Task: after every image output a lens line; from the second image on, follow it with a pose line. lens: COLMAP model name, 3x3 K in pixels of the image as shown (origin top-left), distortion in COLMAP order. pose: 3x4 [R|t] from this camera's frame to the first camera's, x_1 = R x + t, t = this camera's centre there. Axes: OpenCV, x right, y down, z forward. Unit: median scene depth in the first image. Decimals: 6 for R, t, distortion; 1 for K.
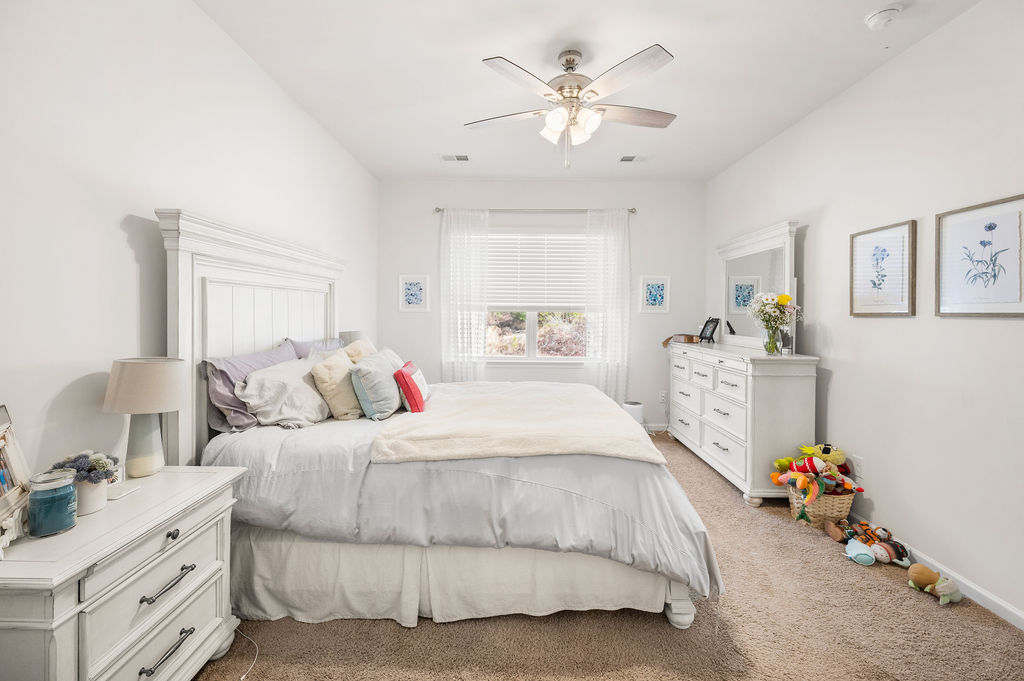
lens RADIAL K [[408.8, 0, 507.9], [0, 408.8, 319.7], [0, 0, 1]] dist [-0.017559, -0.000066]
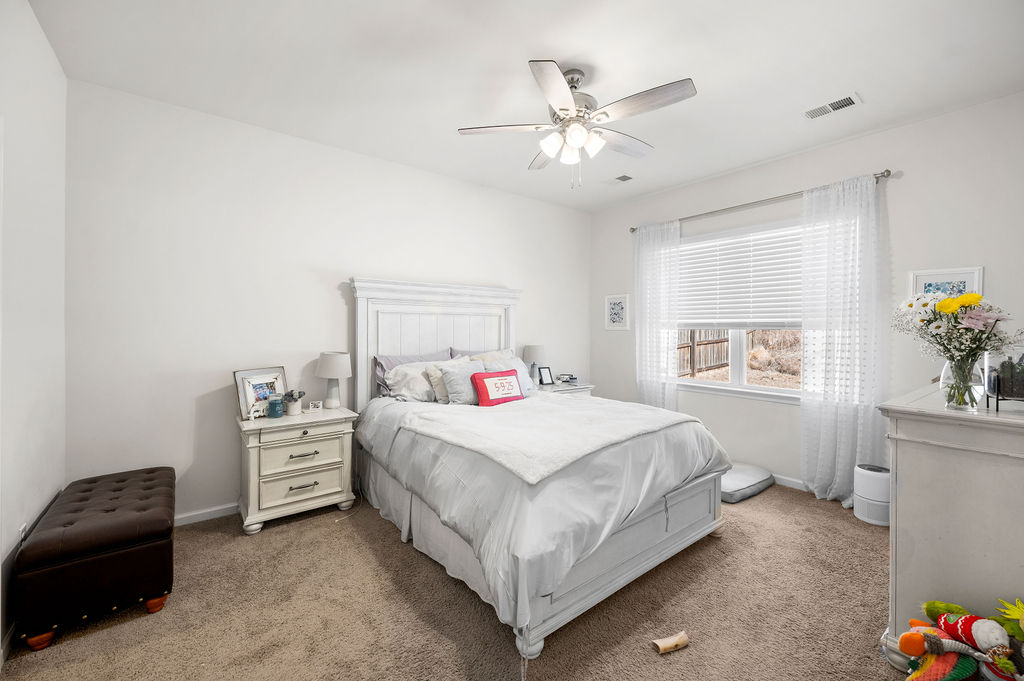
lens RADIAL K [[408.8, 0, 512.2], [0, 408.8, 331.6], [0, 0, 1]] dist [-0.017559, -0.000066]
pose [[0.628687, 0.000947, -0.777658, 0.920782], [-0.014476, 0.999840, -0.010485, -0.000216], [0.777524, 0.017850, 0.628600, 0.282335]]
